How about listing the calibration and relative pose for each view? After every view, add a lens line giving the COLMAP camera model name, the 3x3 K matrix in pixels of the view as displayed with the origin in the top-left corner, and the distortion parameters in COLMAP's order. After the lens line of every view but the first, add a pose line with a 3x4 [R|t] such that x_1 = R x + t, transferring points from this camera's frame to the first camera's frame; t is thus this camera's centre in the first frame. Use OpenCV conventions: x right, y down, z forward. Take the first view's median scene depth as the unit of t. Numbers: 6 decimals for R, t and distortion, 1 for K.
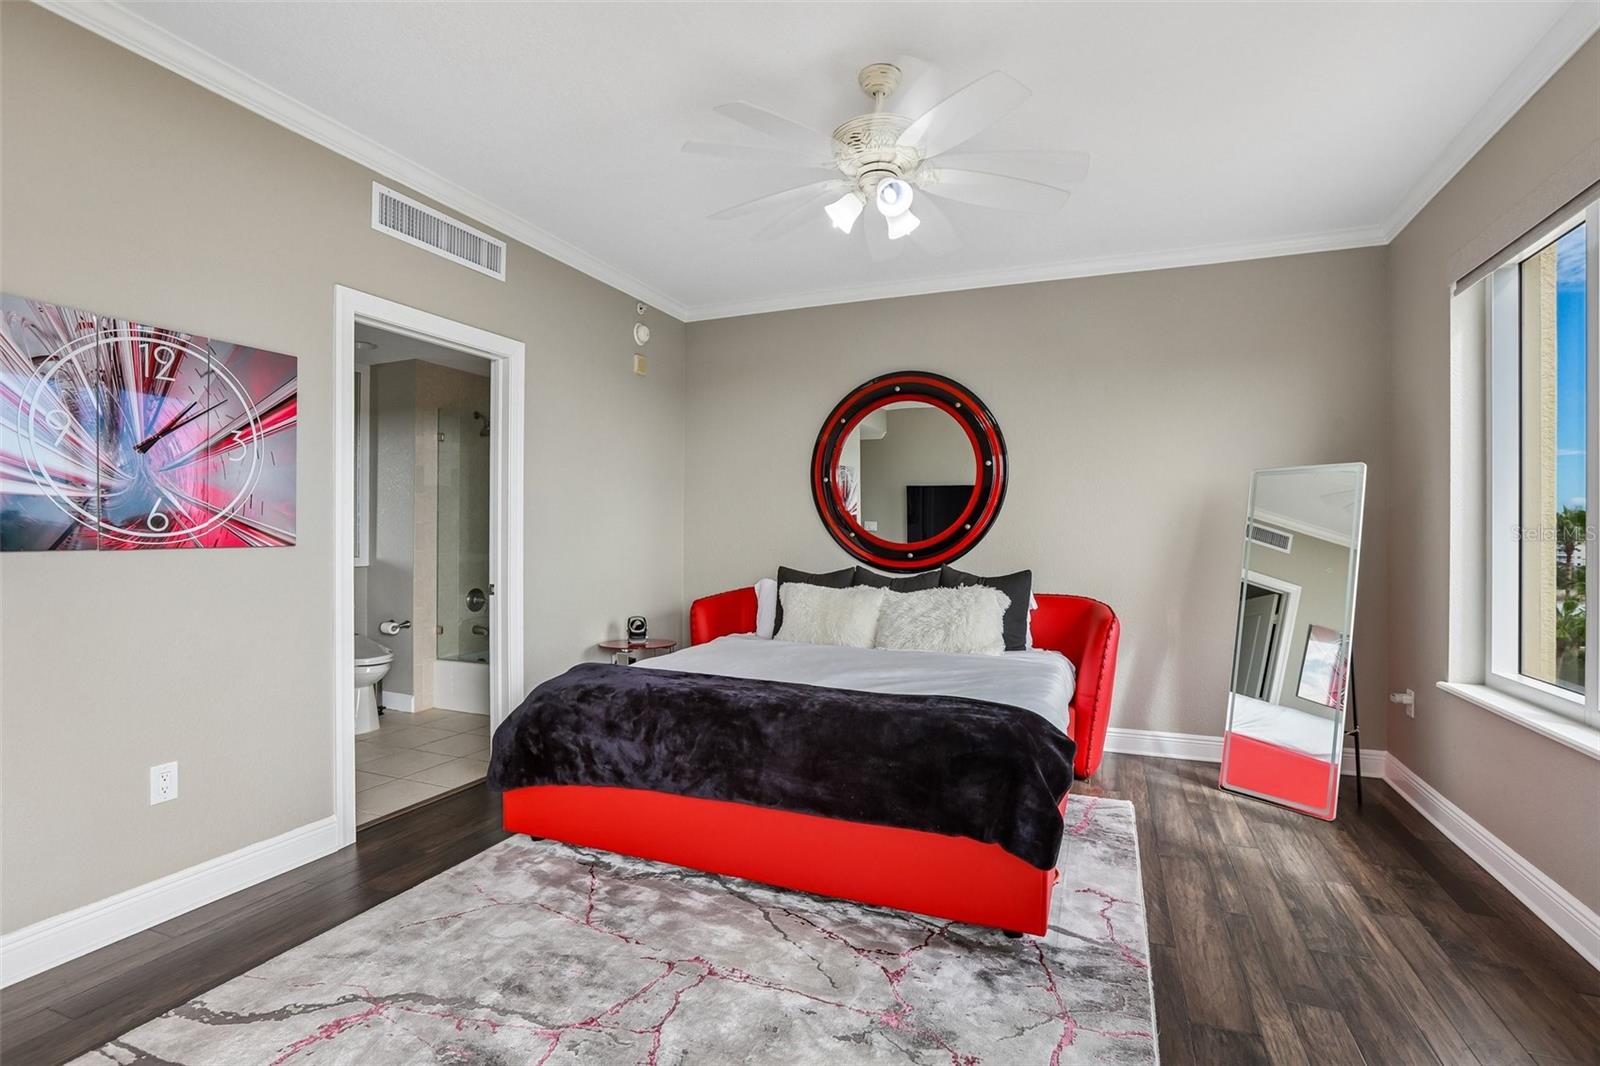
lens RADIAL K [[767.9, 0, 790.0], [0, 767.9, 535.9], [0, 0, 1]] dist [-0.023010, 0.000209]
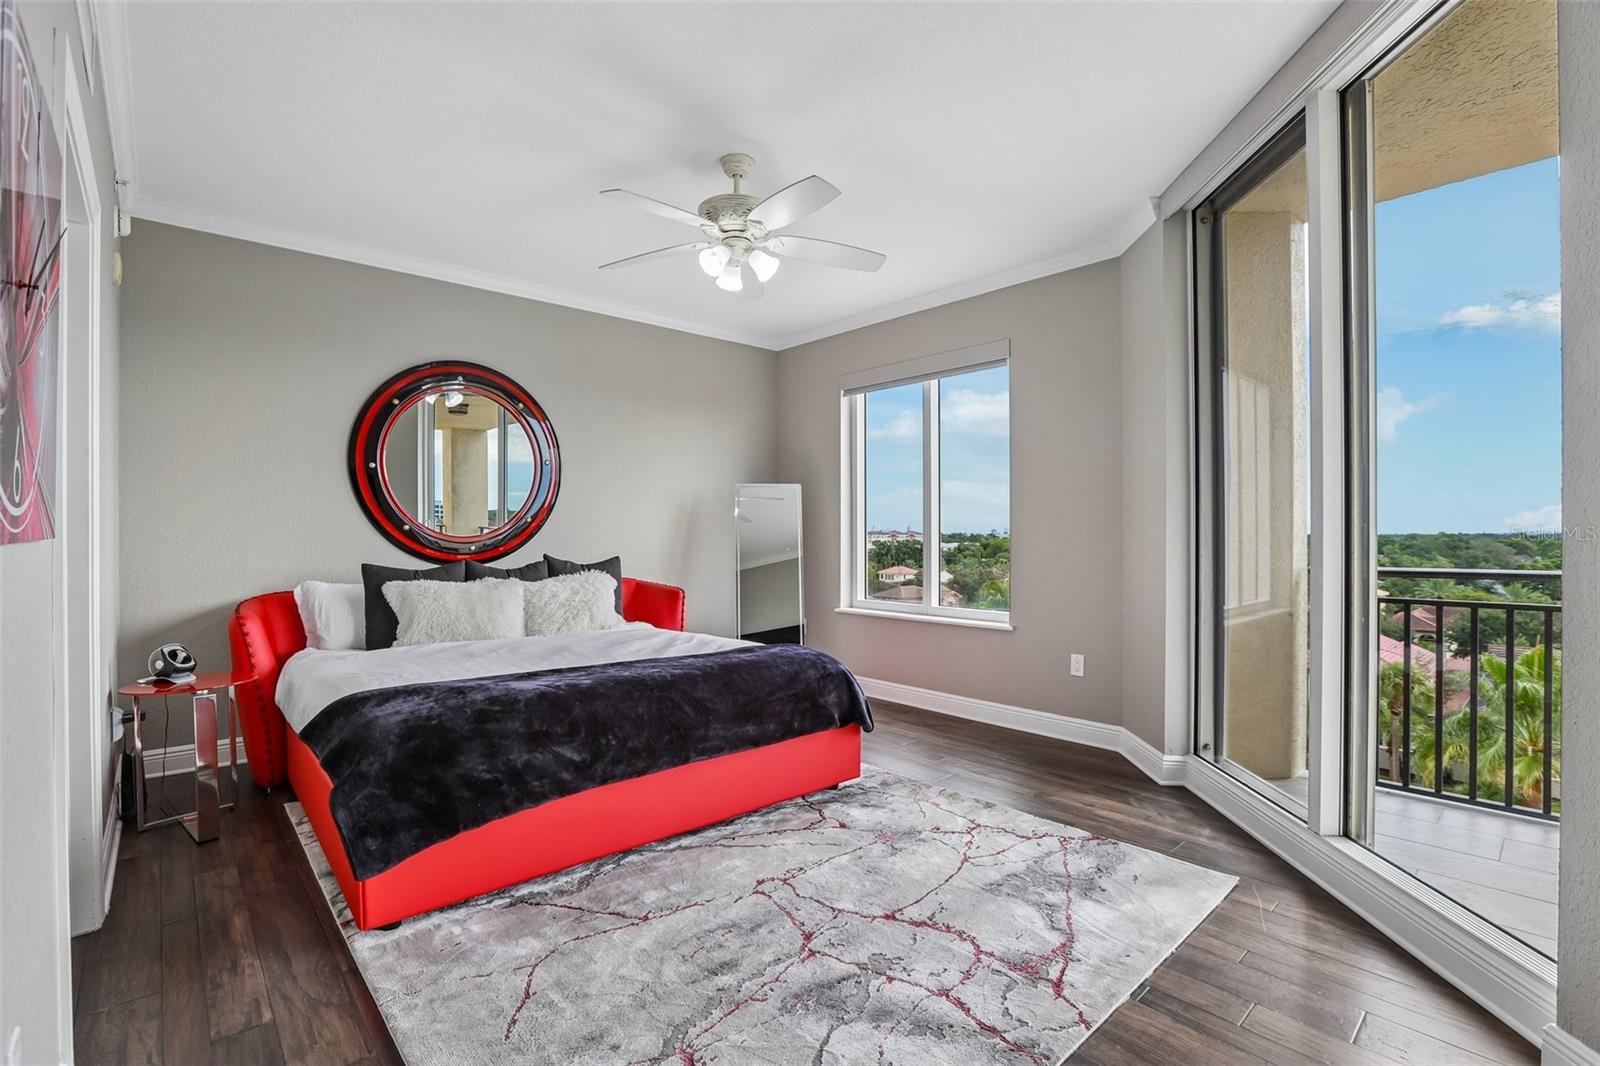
lens RADIAL K [[735.3, 0, 799.8], [0, 735.3, 540.9], [0, 0, 1]] dist [-0.052384, 0.024606]
pose [[0.425279, -0.010795, 0.904998, -0.873910], [0.004819, 0.999942, 0.009663, 0.014985], [-0.905049, 0.000252, 0.425307, 0.368809]]
